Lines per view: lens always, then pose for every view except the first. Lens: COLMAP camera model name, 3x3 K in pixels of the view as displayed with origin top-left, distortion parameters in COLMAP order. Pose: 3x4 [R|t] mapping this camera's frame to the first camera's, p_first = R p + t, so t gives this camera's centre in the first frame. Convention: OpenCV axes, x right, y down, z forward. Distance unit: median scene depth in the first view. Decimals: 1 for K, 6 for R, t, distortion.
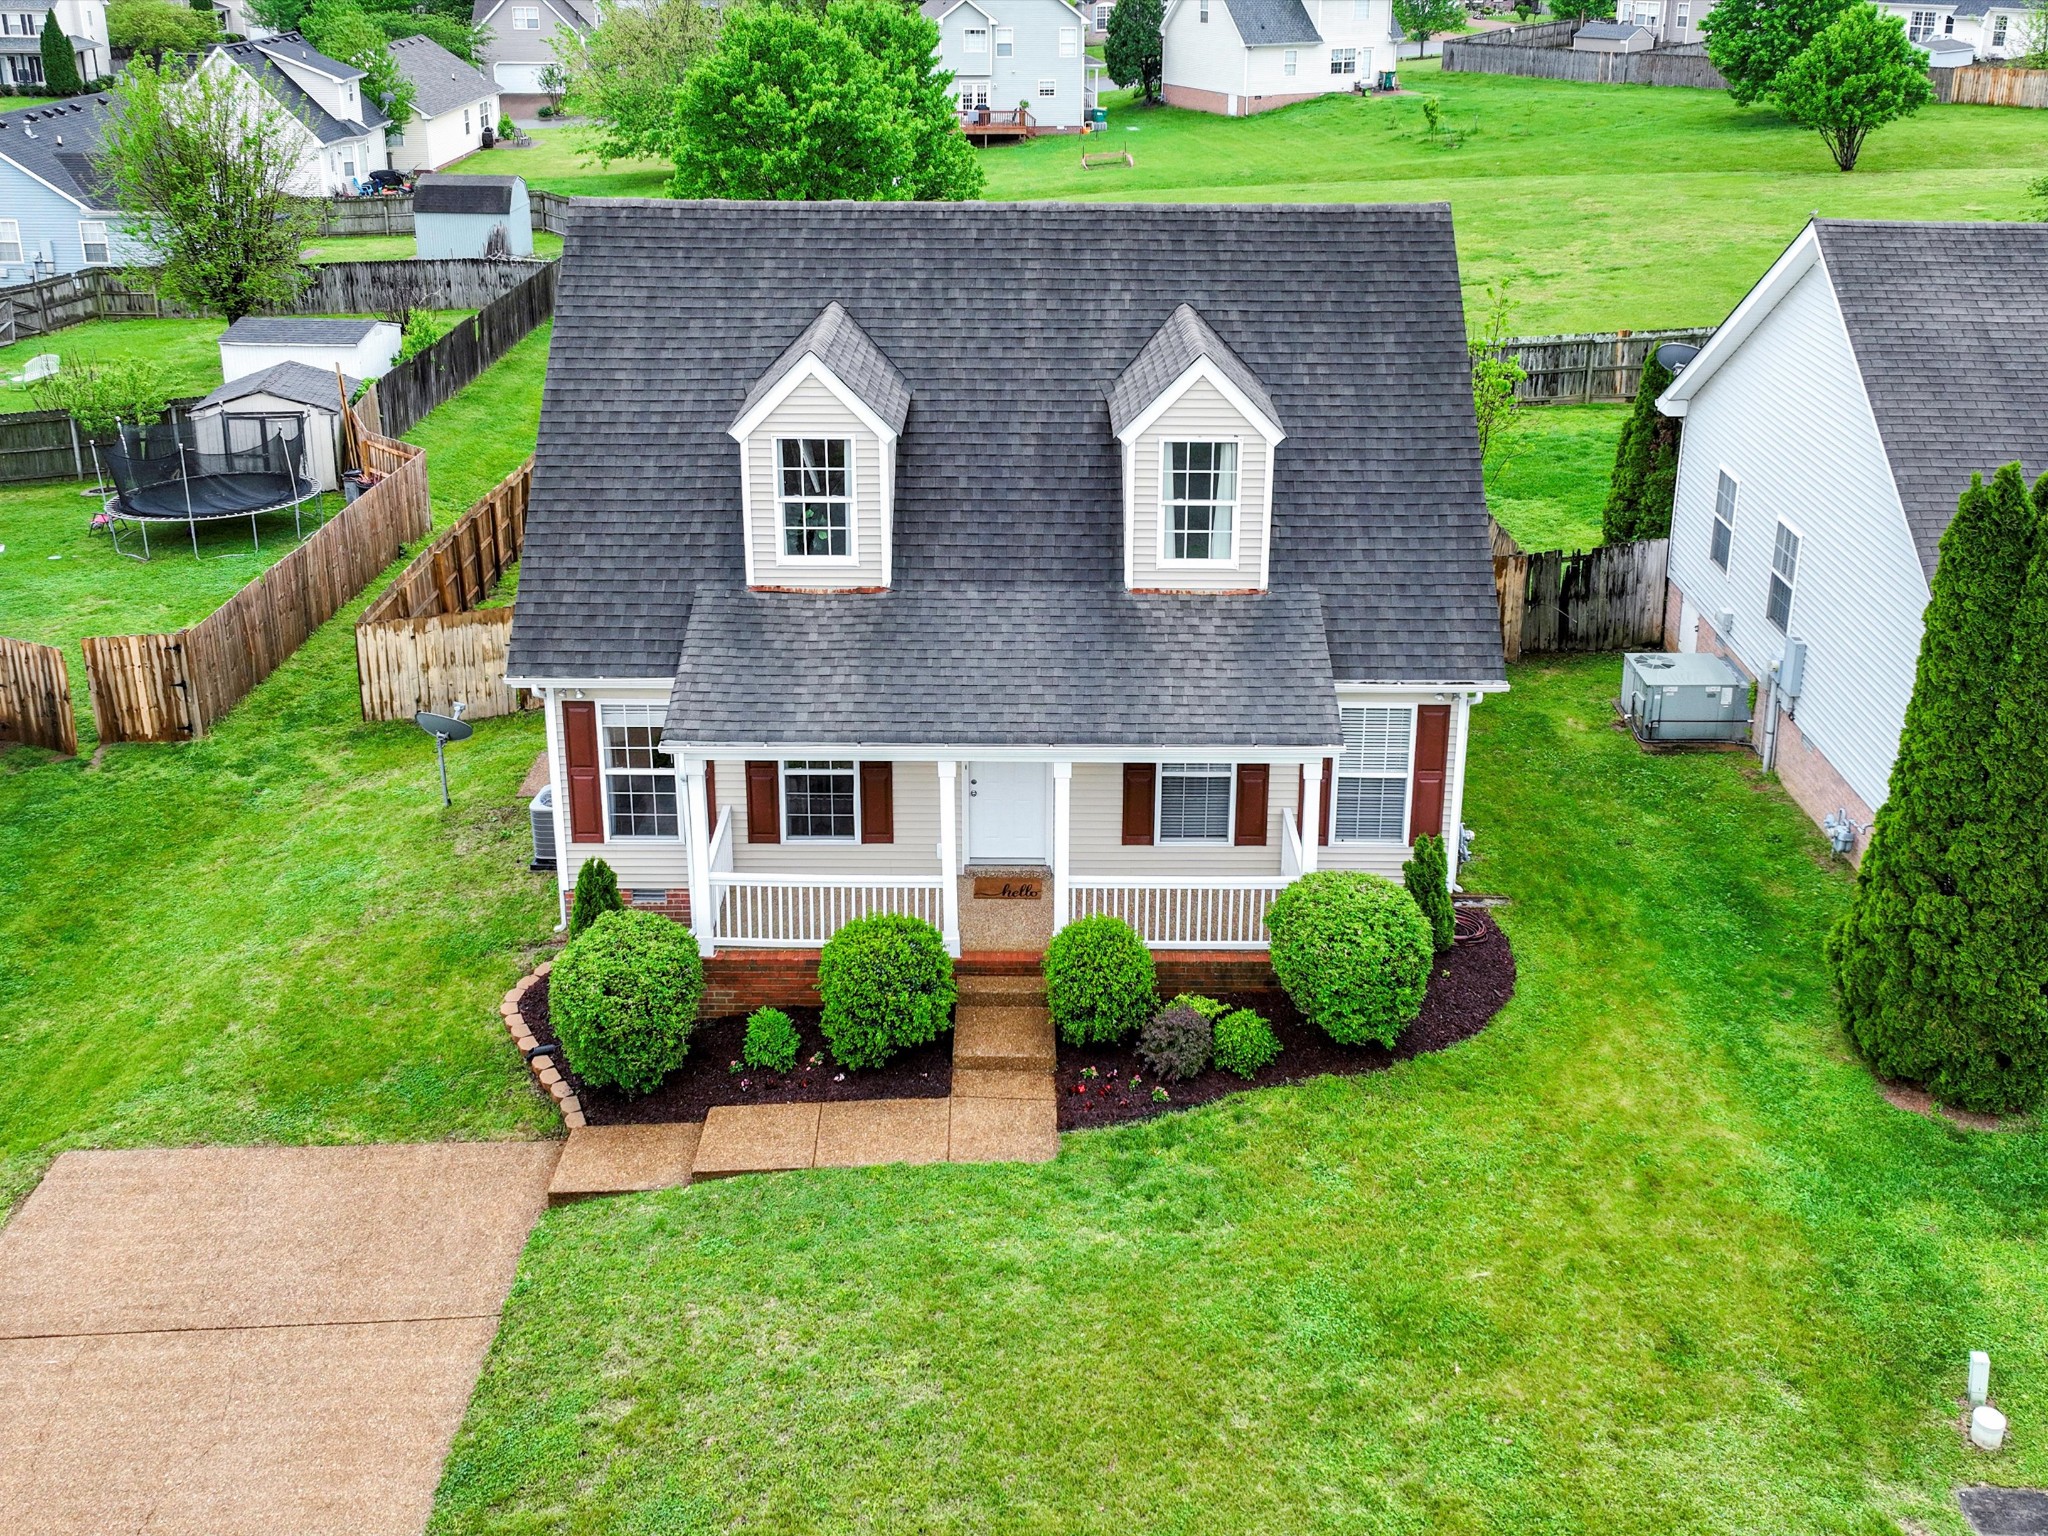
lens RADIAL K [[2036.2, 0, 1136.7], [0, 2036.2, 531.4], [0, 0, 1]] dist [0.008816, 0.000000]
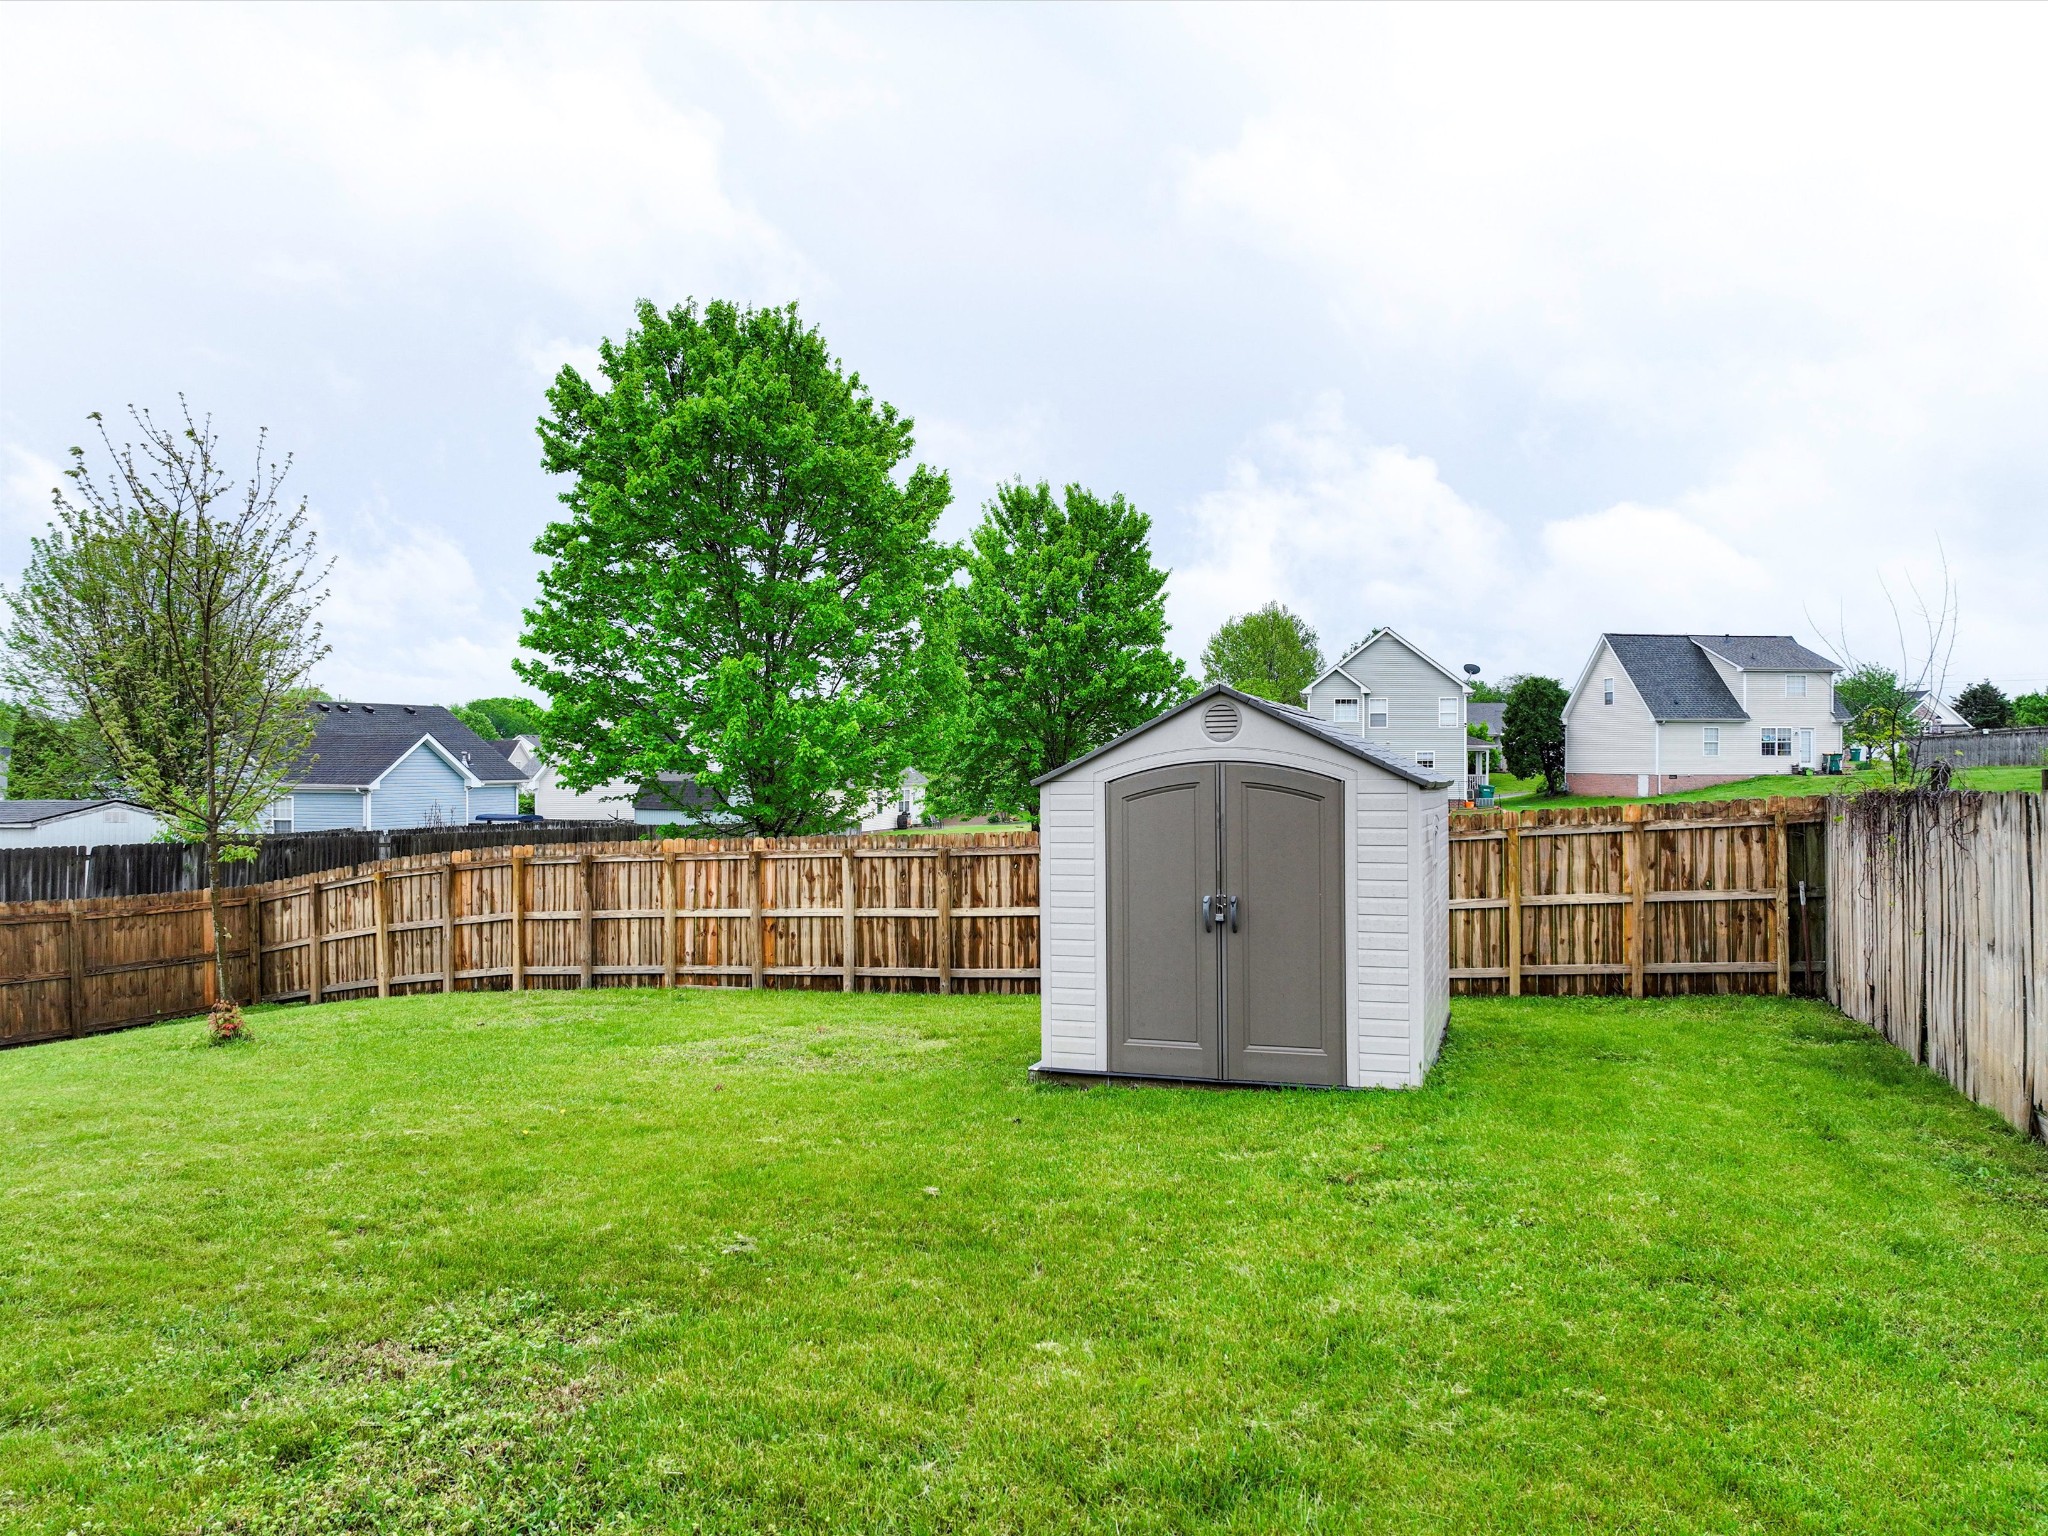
lens RADIAL K [[1454.3, 0, 1022.7], [0, 1454.3, 763.2], [0, 0, 1]] dist [0.002899, 0.009540]
pose [[0.927685, -0.018856, -0.372889, 0.153900], [-0.096006, 0.953095, -0.287042, -0.019726], [0.360811, 0.302084, 0.882361, 1.513543]]
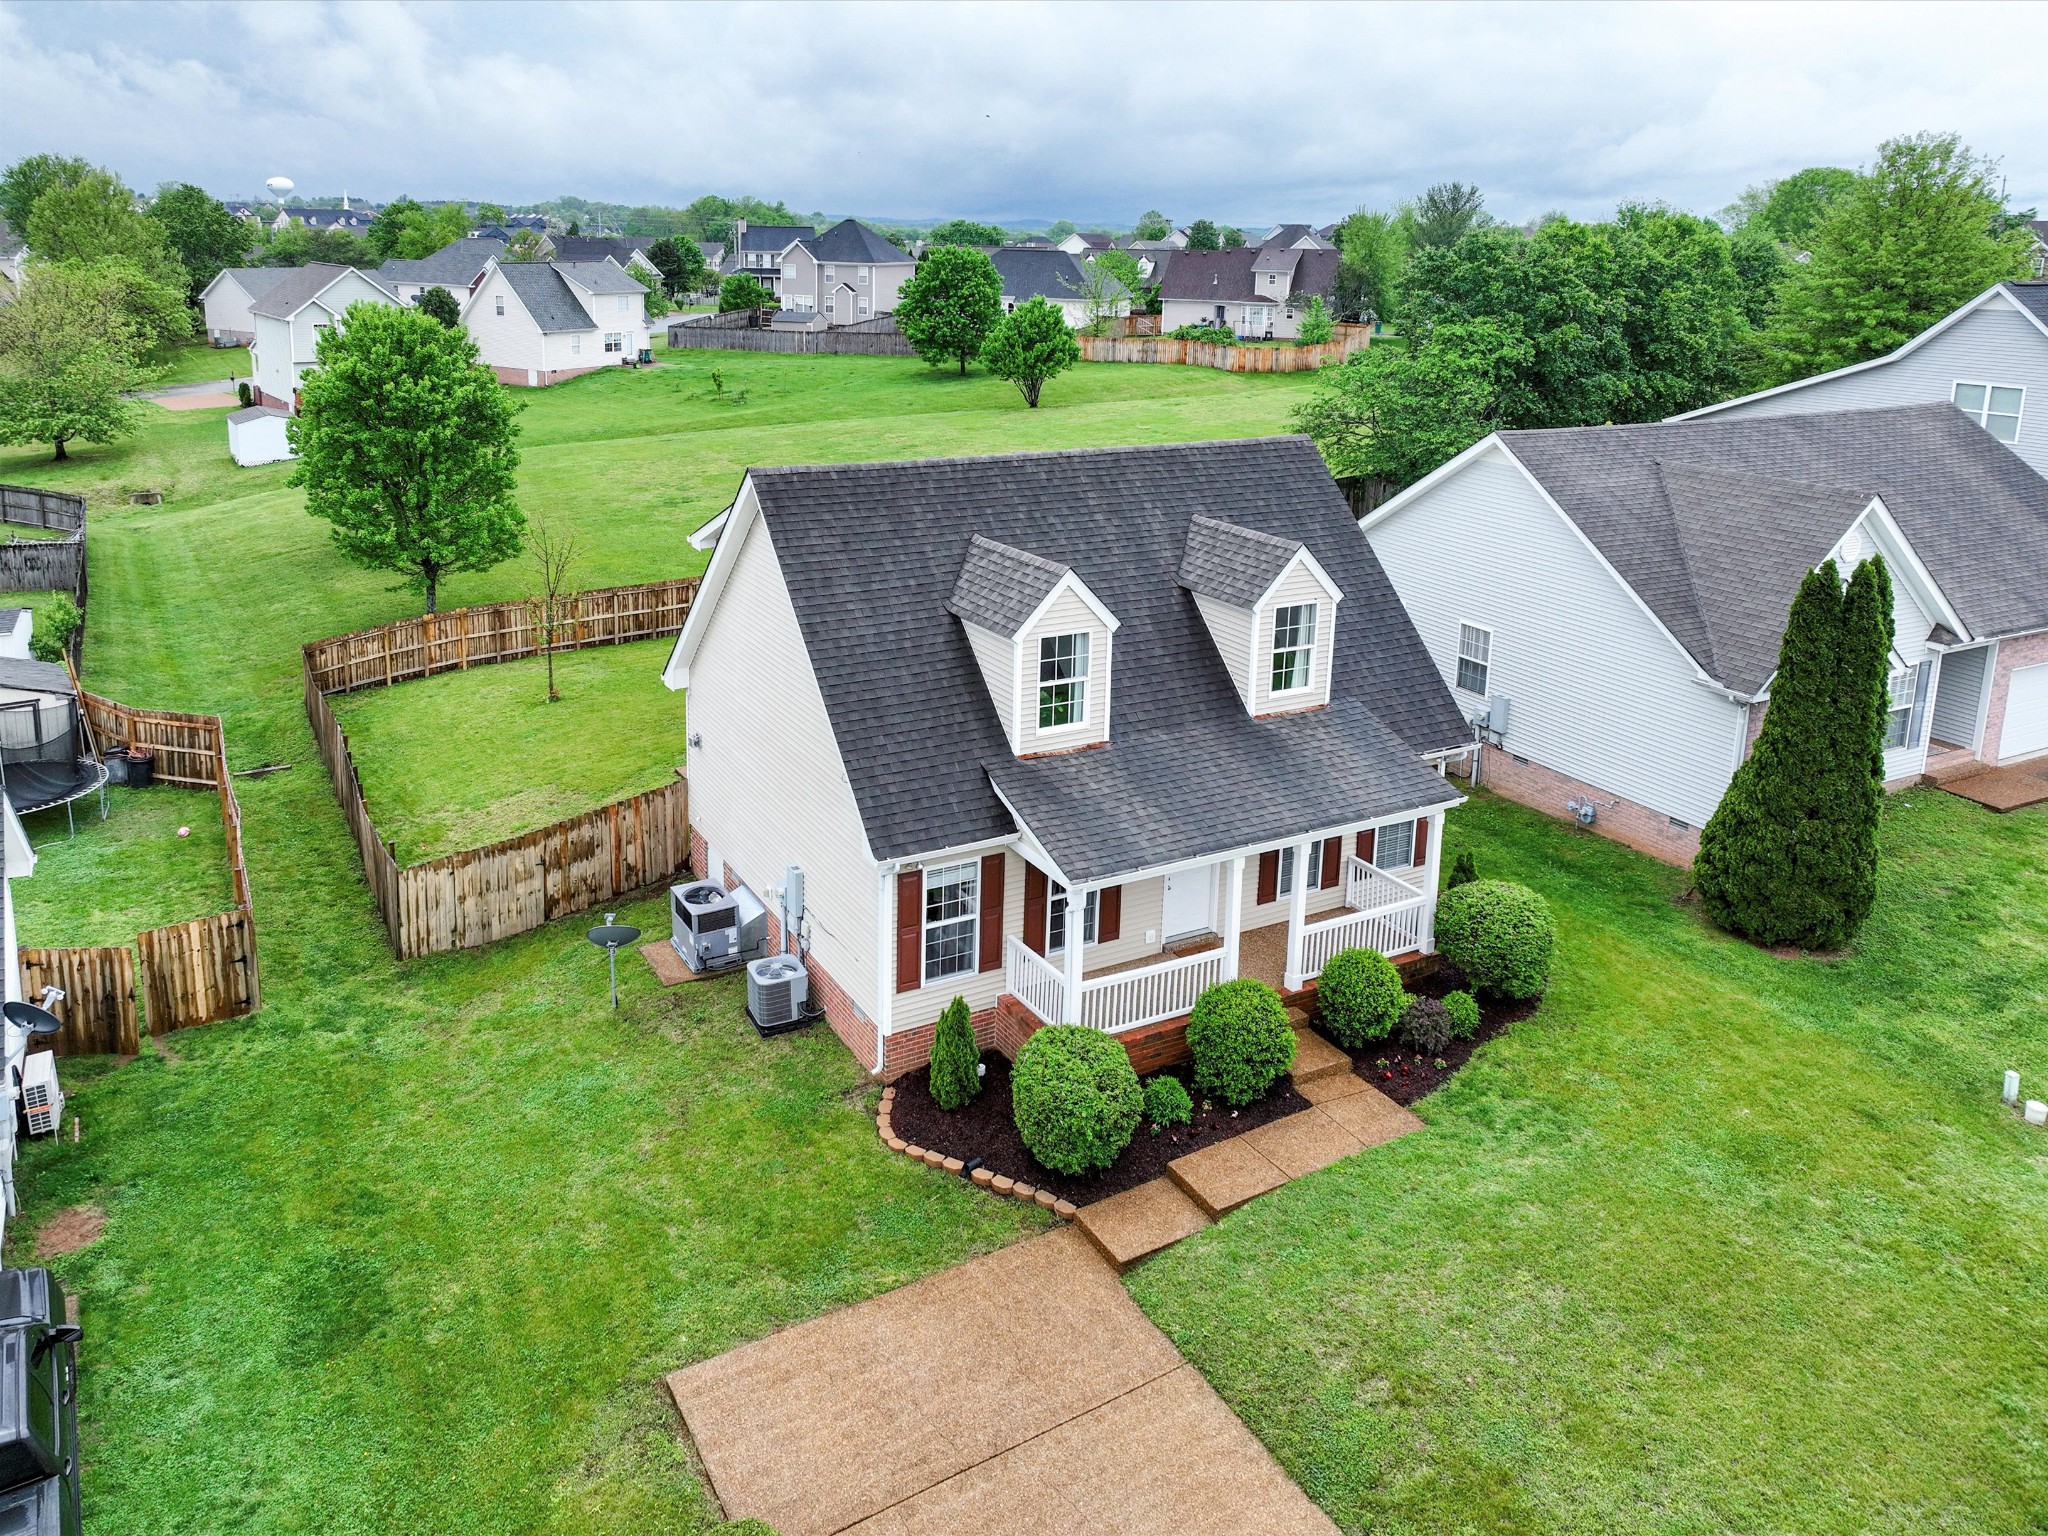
lens RADIAL K [[1526.7, 0, 1048.1], [0, 1526.7, 499.7], [0, 0, 1]] dist [0.003837, 0.002396]
pose [[0.877458, -0.074940, 0.473763, -0.609782], [0.131186, 0.987554, -0.086758, -0.046244], [-0.461365, 0.138277, 0.876369, 0.126410]]
